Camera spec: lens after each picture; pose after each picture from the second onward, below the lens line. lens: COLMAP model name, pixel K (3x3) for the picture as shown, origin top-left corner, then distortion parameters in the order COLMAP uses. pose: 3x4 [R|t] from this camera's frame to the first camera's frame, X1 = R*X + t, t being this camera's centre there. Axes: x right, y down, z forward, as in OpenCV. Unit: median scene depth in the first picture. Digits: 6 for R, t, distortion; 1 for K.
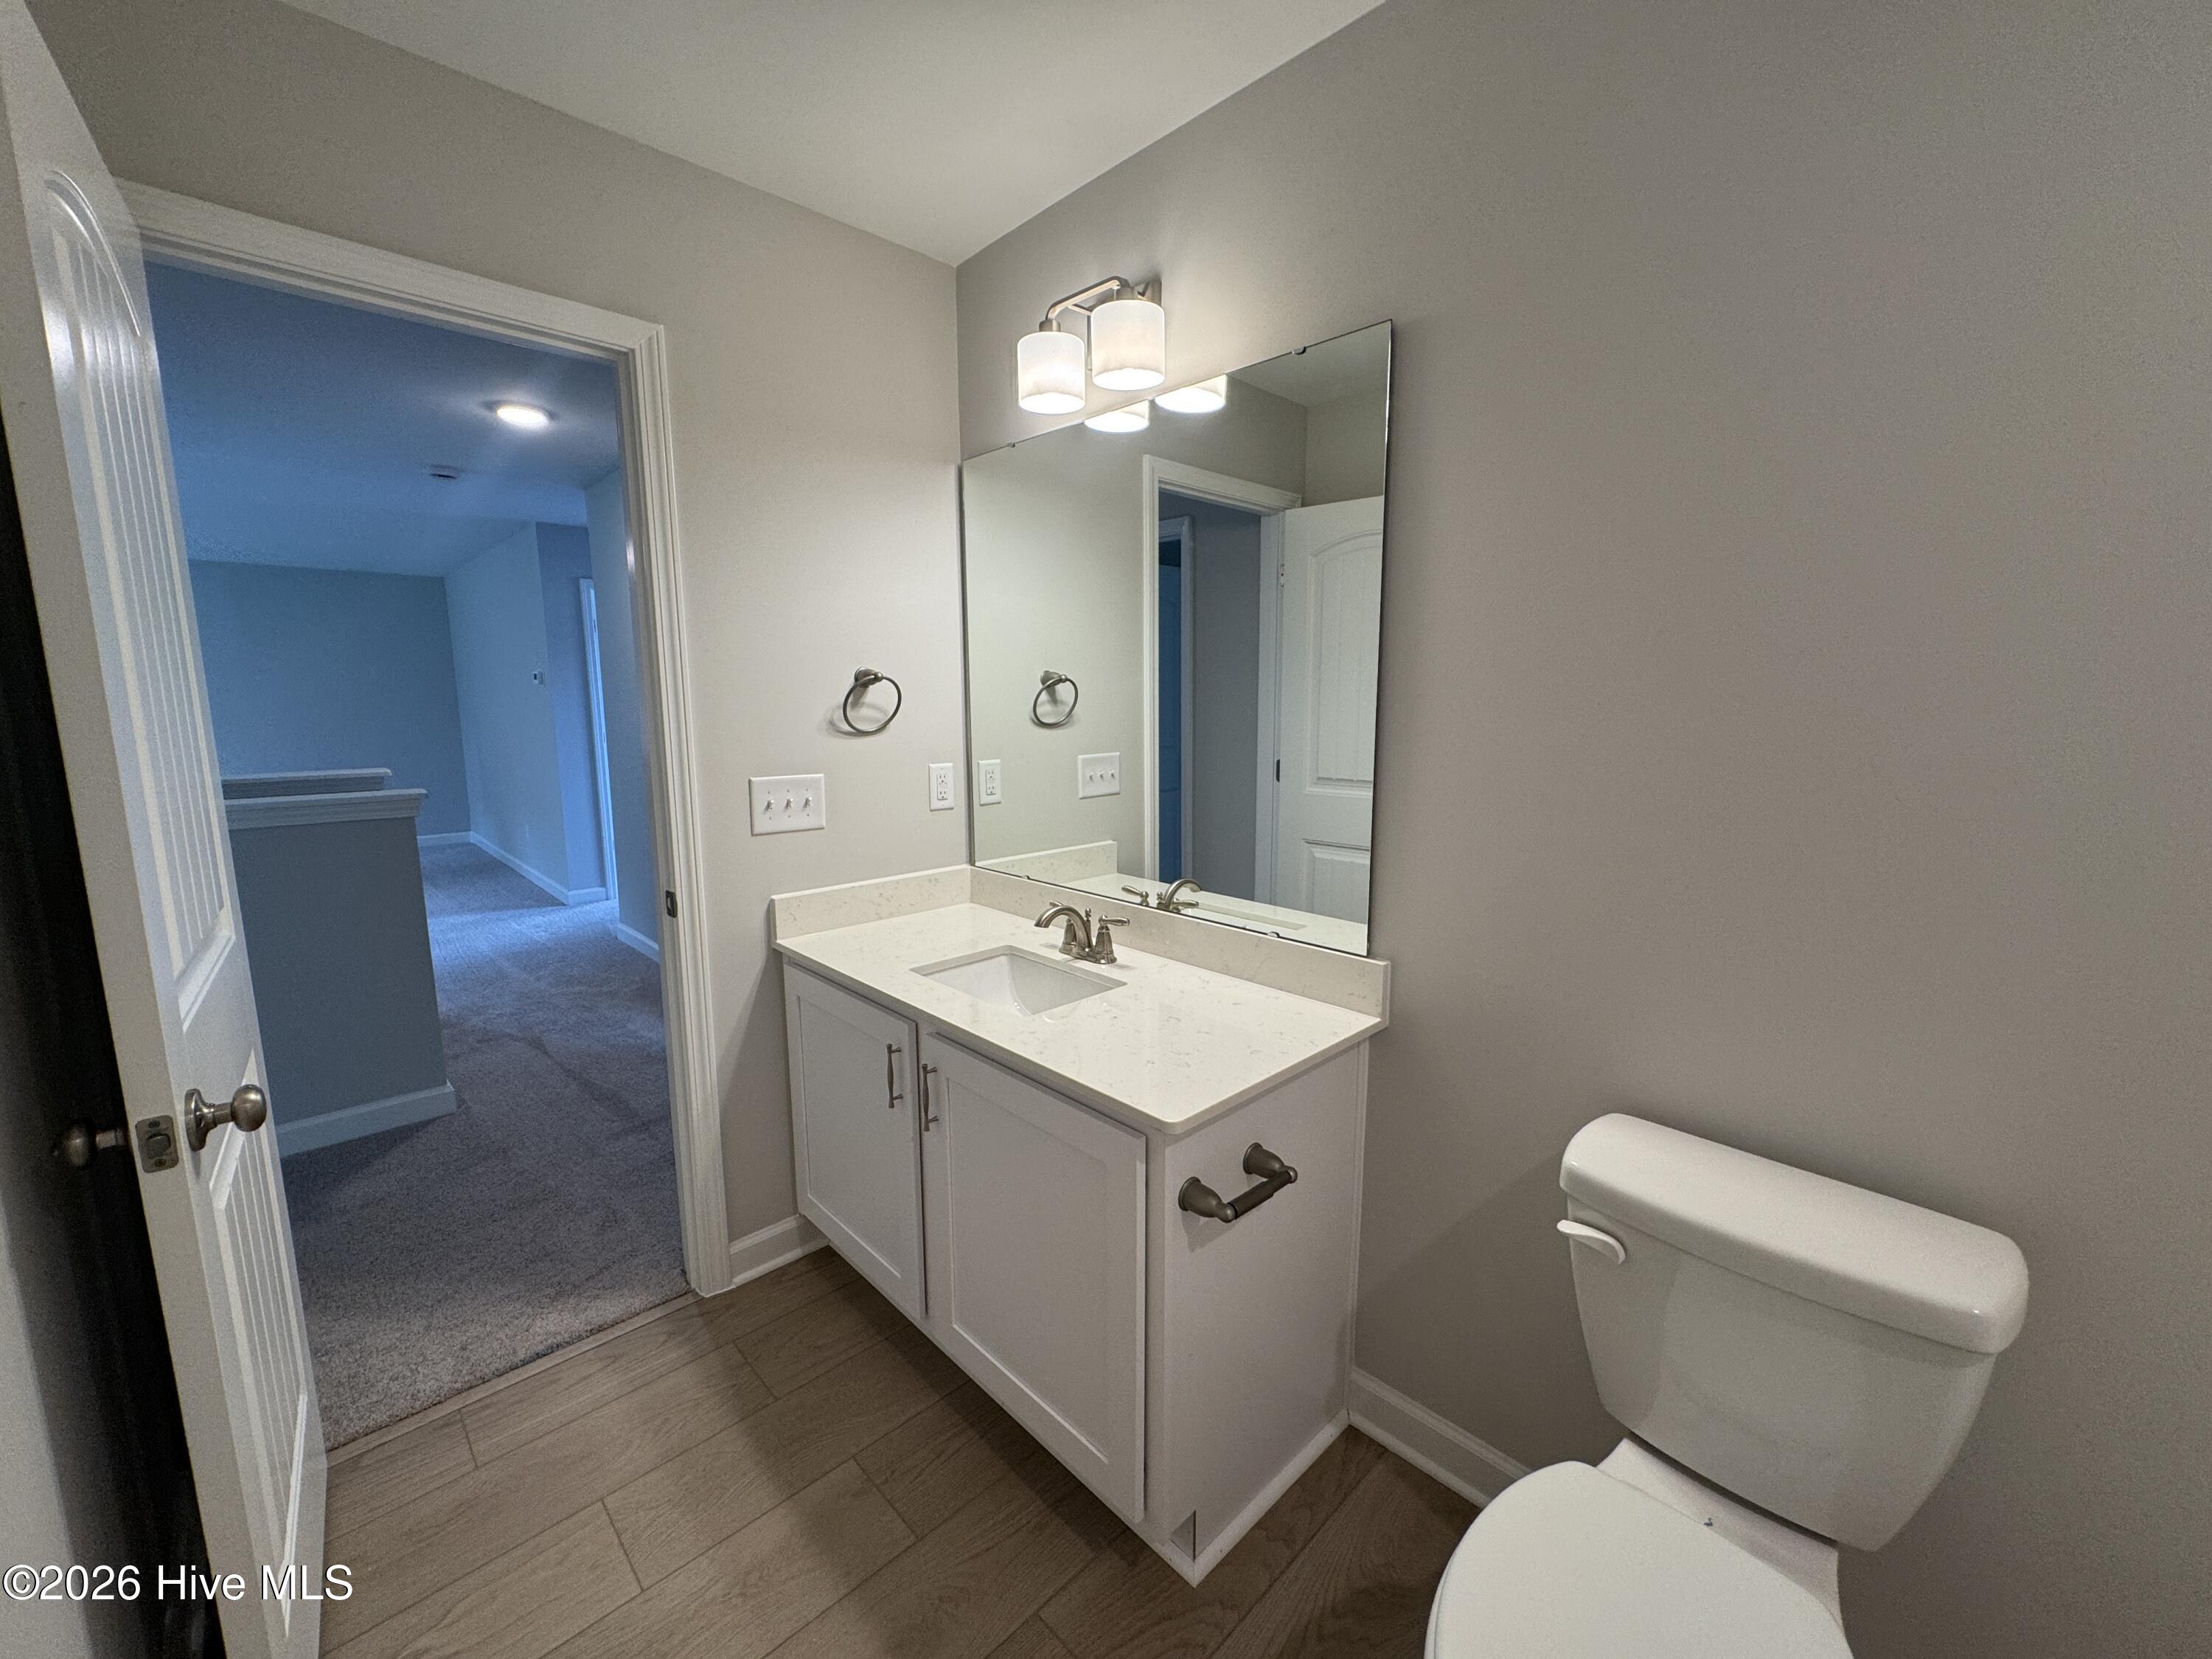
lens RADIAL K [[883.2, 0, 1103.8], [0, 883.2, 826.2], [0, 0, 1]] dist [-0.002463, 0.000105]
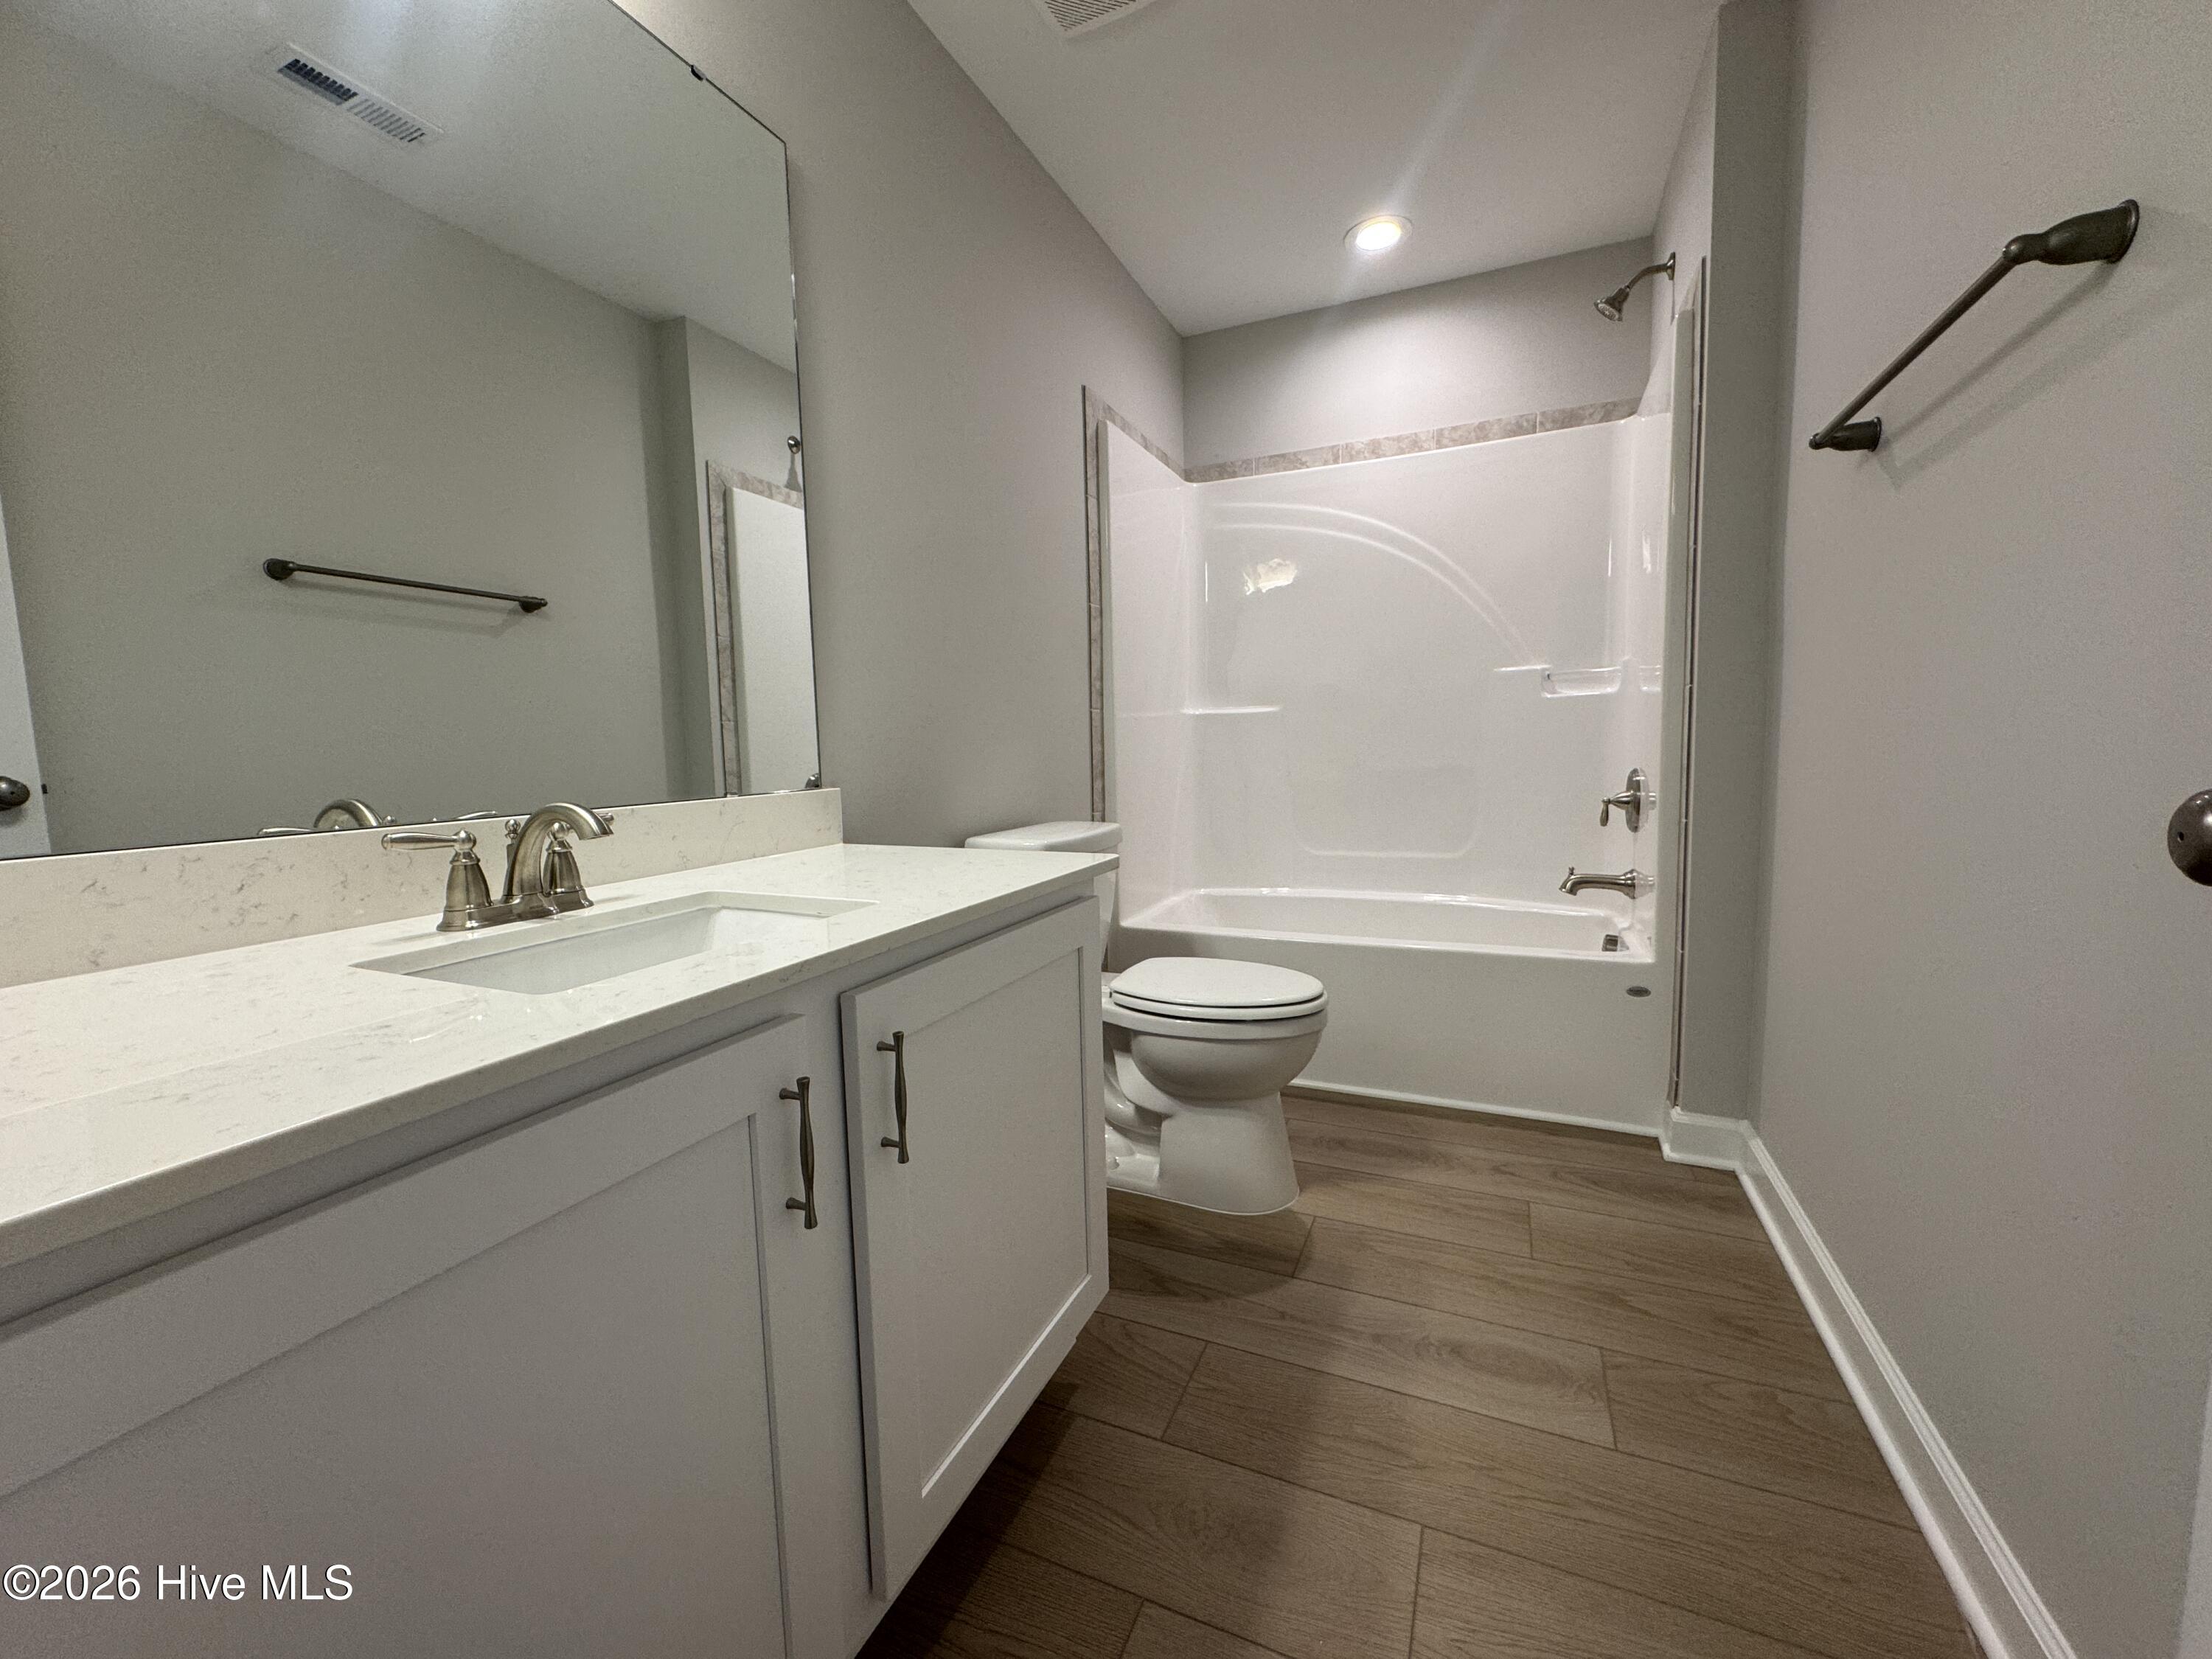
lens RADIAL K [[883.2, 0, 1103.8], [0, 883.2, 826.2], [0, 0, 1]] dist [-0.002463, 0.000105]
pose [[-0.376367, -0.077729, 0.923204, -0.799026], [0.160419, 0.975956, 0.147569, 0.094538], [-0.912477, 0.203639, -0.354848, 1.148641]]
